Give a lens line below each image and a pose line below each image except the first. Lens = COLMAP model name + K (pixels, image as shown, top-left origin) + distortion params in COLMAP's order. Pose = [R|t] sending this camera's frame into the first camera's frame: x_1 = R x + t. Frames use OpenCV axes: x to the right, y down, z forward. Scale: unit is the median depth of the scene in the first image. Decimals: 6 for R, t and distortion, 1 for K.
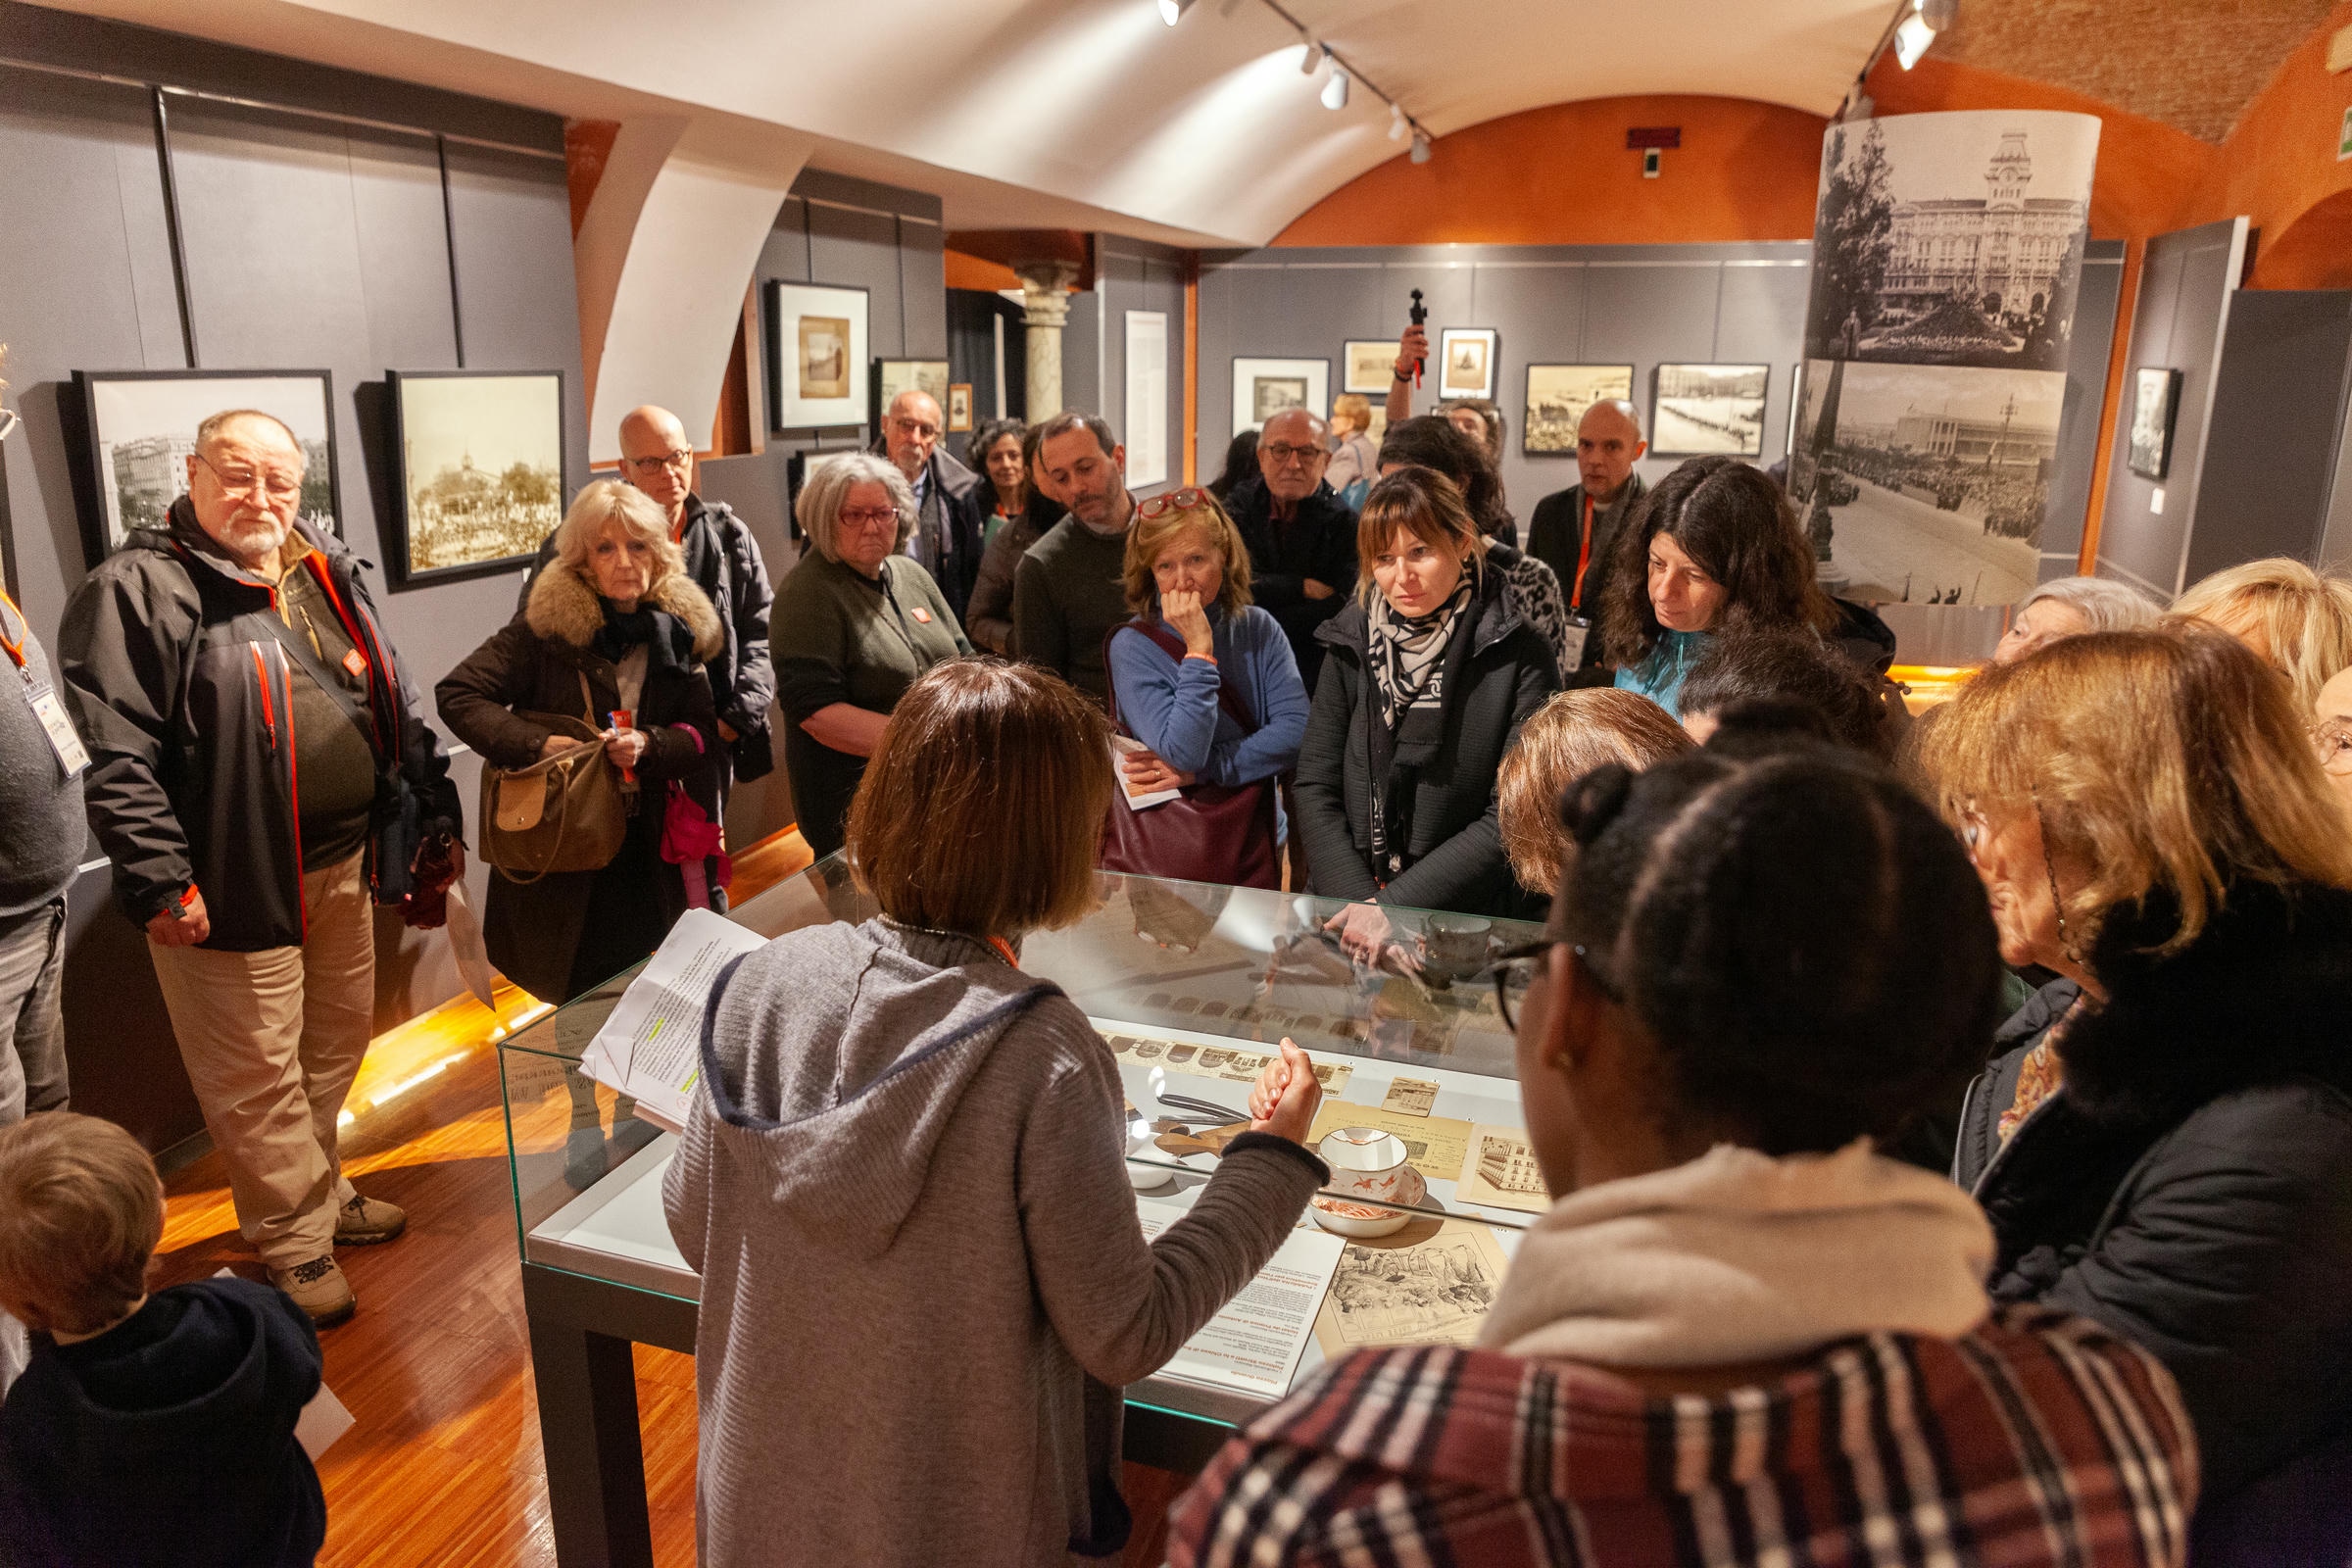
lens RADIAL K [[1644.7, 0, 1176.0], [0, 1644.7, 784.0], [0, 0, 1]] dist [0.045590, 0.001225]
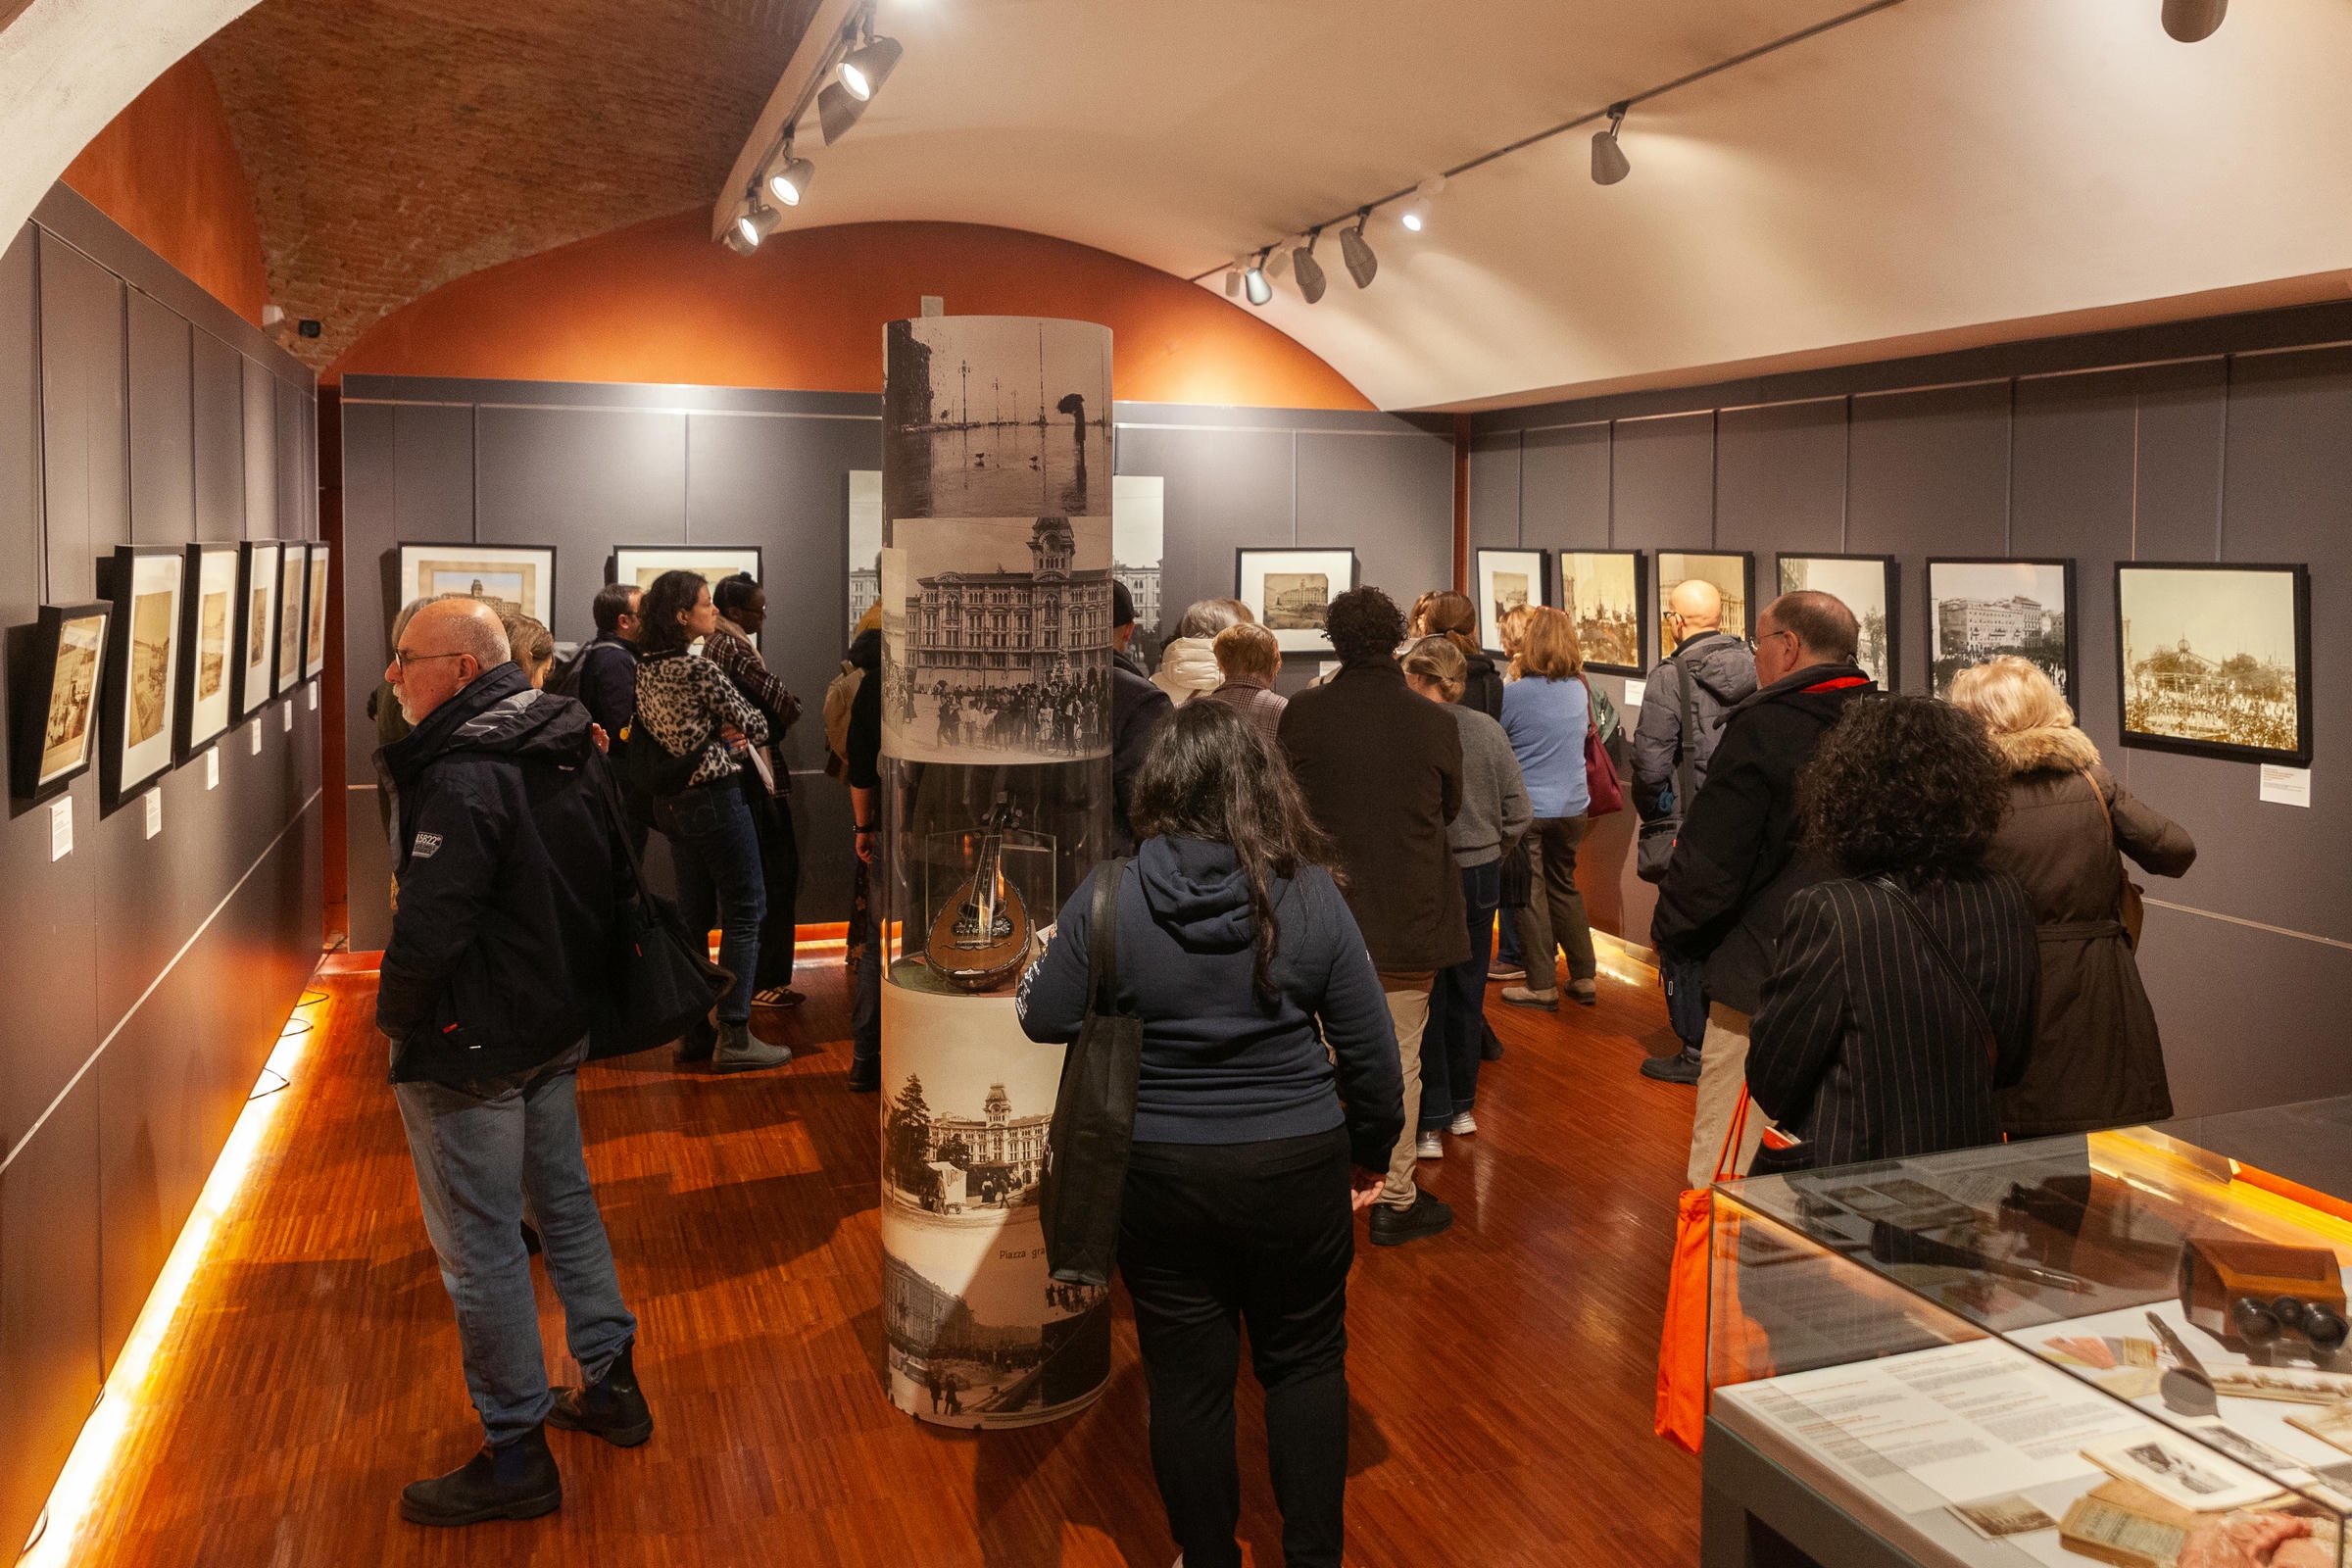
lens RADIAL K [[1644.7, 0, 1176.0], [0, 1644.7, 784.0], [0, 0, 1]] dist [0.045590, 0.001225]
pose [[-0.781597, 0.080739, -0.618536, 0.760342], [-0.175140, 0.923297, 0.341832, -0.363289], [0.598692, 0.375505, -0.707505, 1.393588]]
